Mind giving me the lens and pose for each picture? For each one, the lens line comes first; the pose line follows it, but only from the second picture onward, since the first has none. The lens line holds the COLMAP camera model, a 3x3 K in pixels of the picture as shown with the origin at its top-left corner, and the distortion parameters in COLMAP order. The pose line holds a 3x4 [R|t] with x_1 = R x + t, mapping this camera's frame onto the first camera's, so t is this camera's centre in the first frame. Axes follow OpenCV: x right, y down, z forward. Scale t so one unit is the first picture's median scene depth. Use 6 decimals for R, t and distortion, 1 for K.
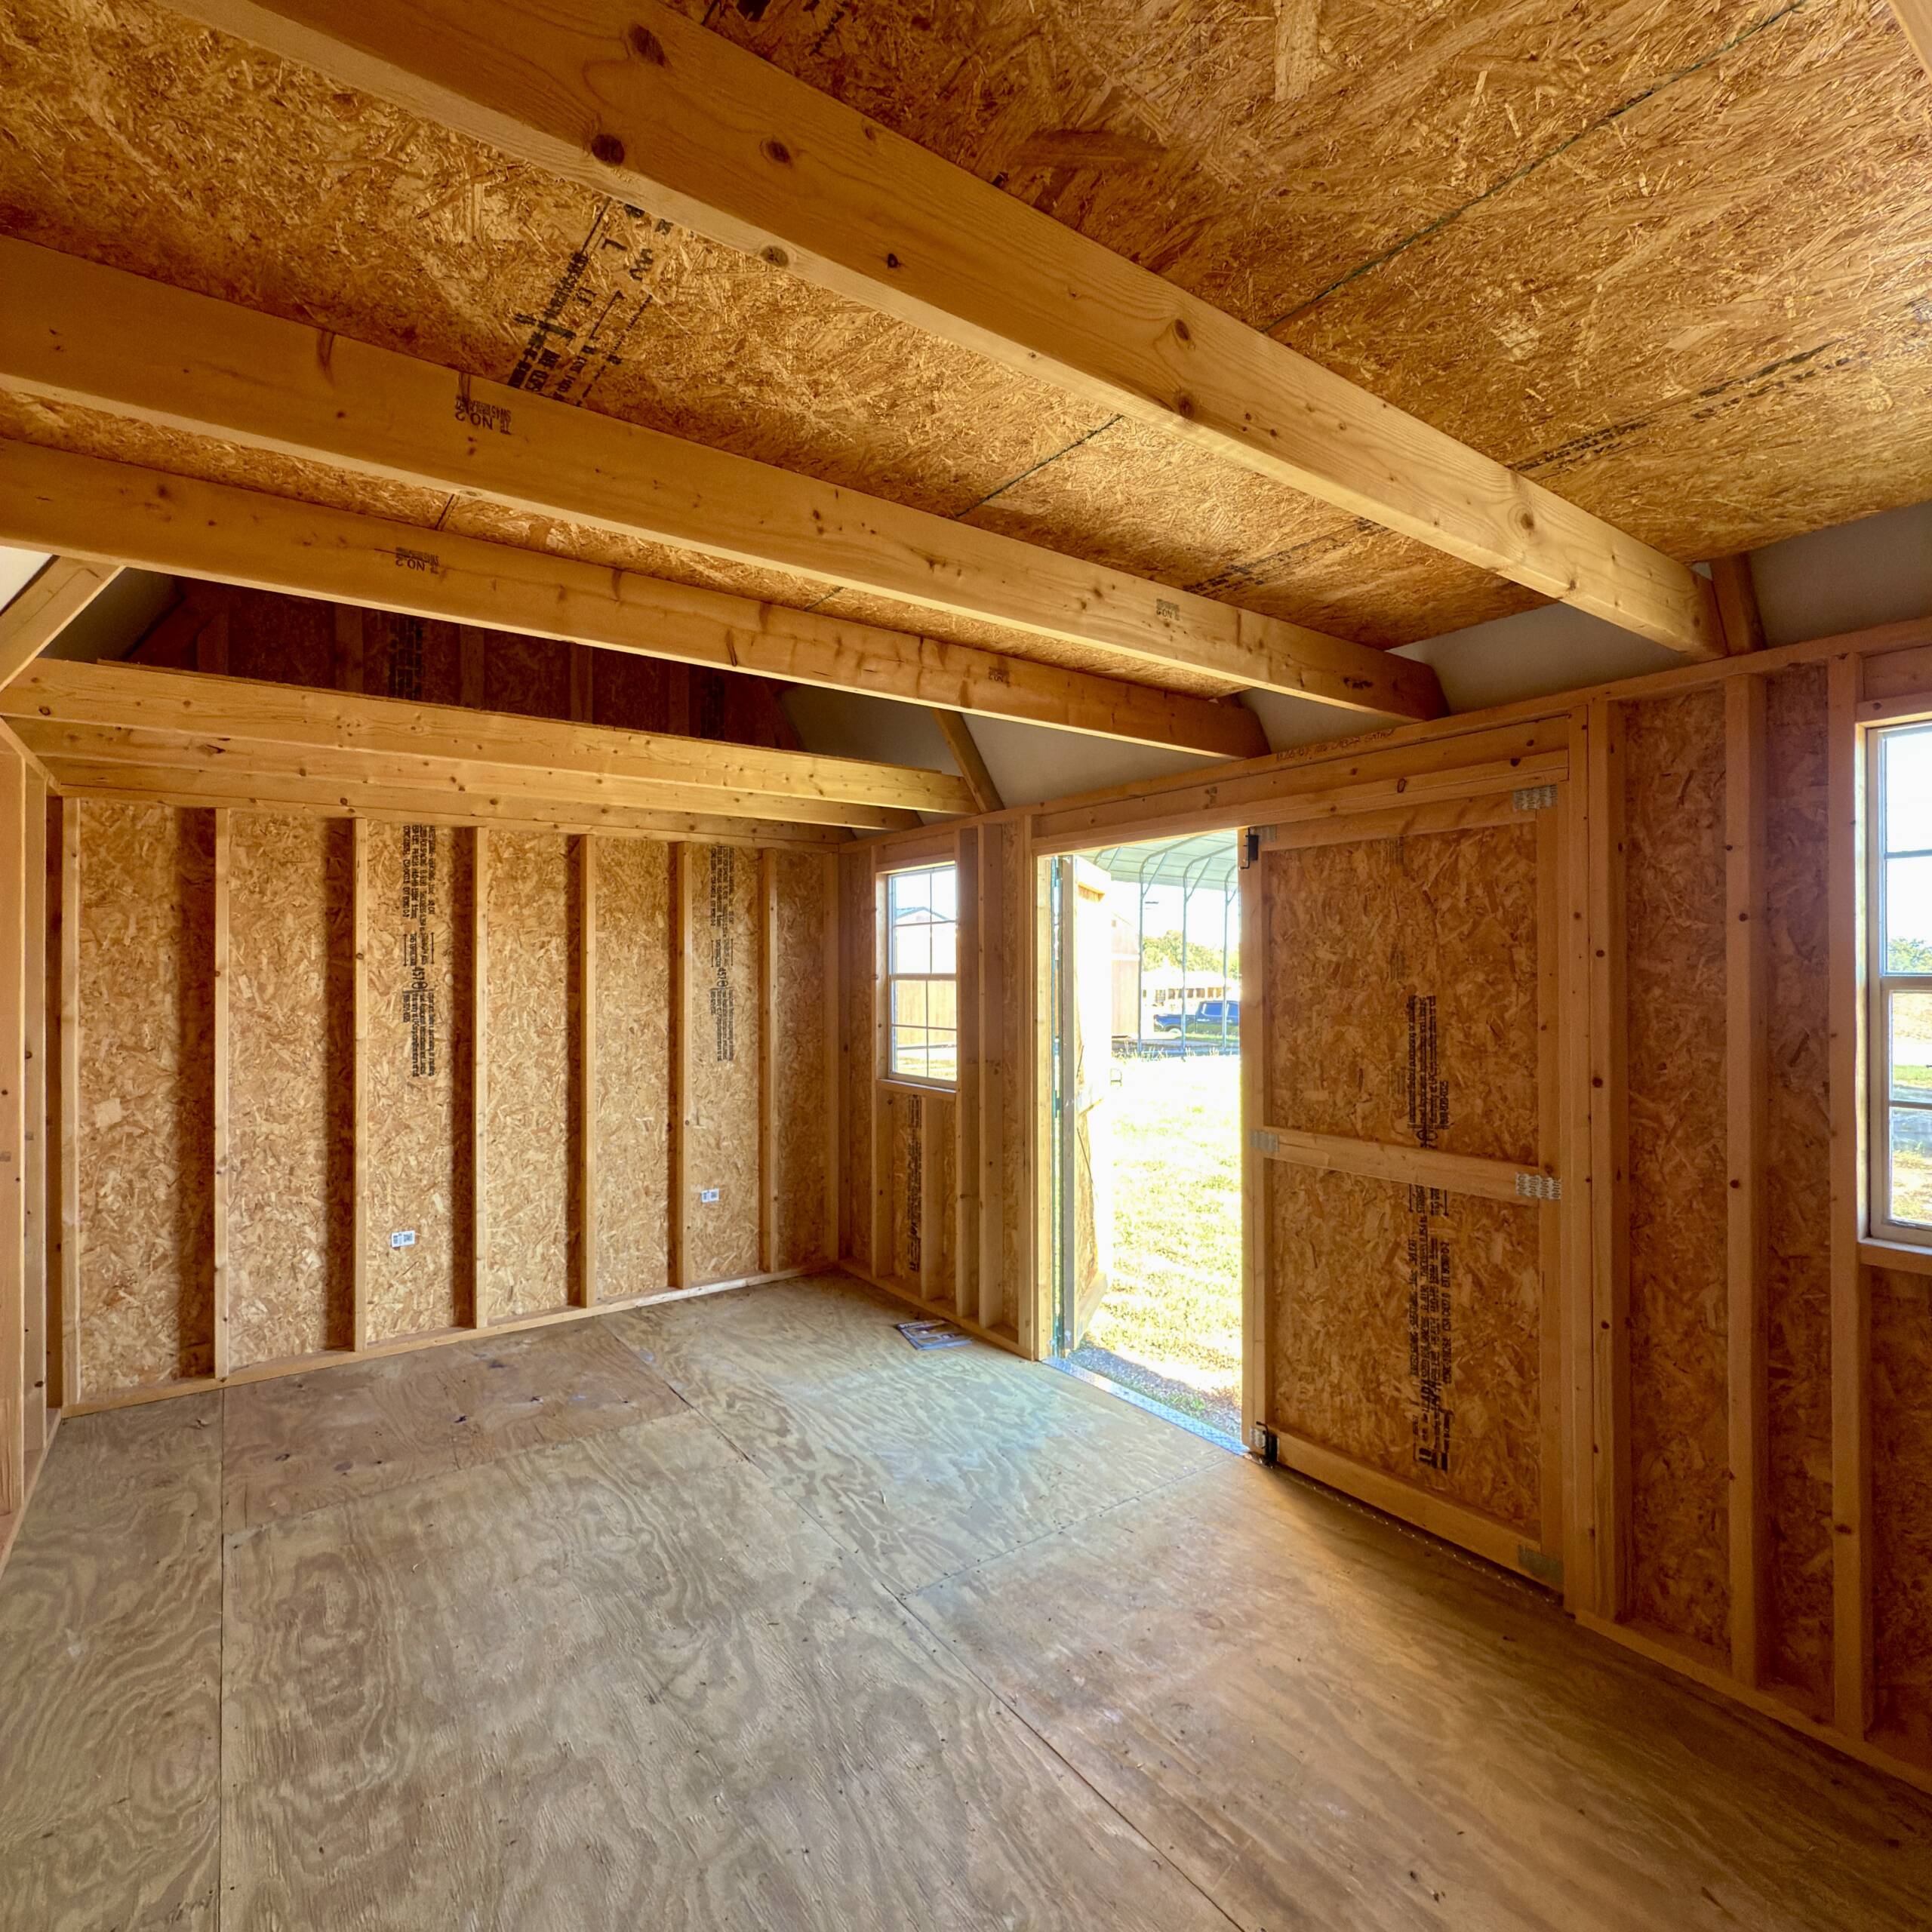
lens RADIAL K [[1030.2, 0, 966.0], [0, 1030.2, 966.0], [0, 0, 1]] dist [-0.000648, 0.001203]
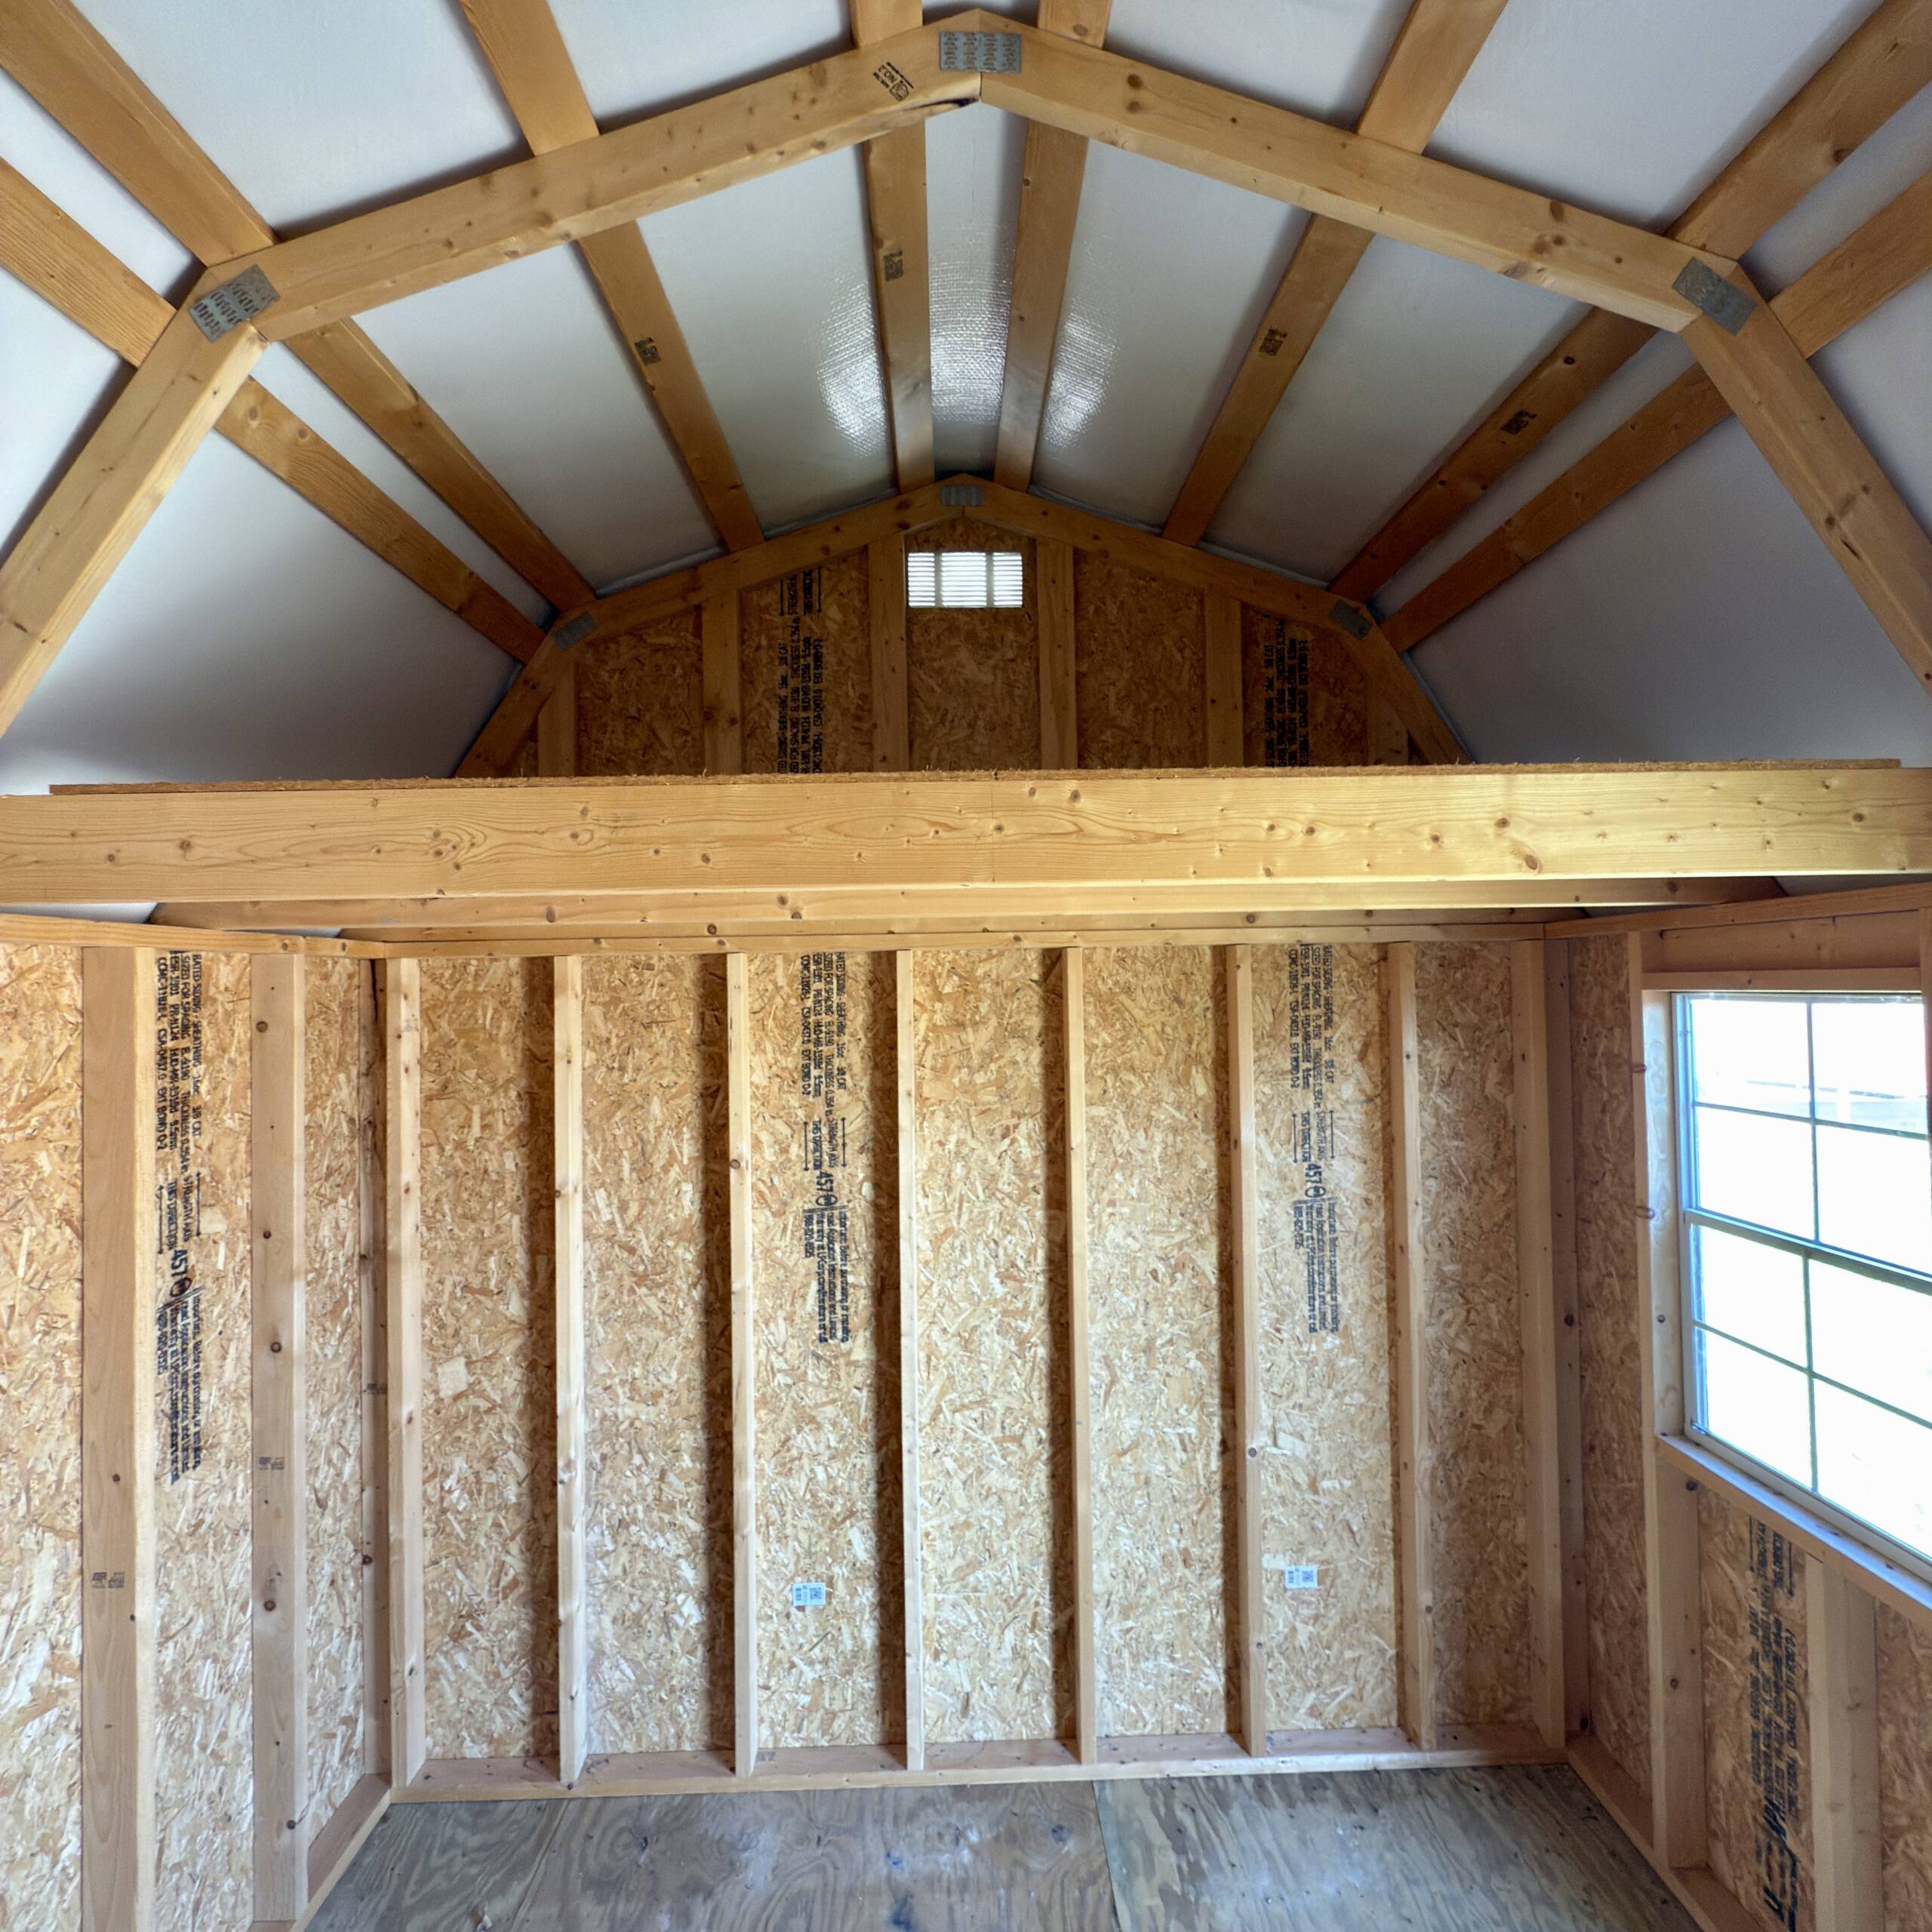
lens RADIAL K [[1030.2, 0, 966.0], [0, 1030.2, 966.0], [0, 0, 1]] dist [-0.000648, 0.001203]
pose [[0.826057, -0.023294, -0.563104, -0.090359], [0.016750, 0.999719, -0.016785, -0.115420], [0.563337, 0.004433, 0.826215, 0.512237]]
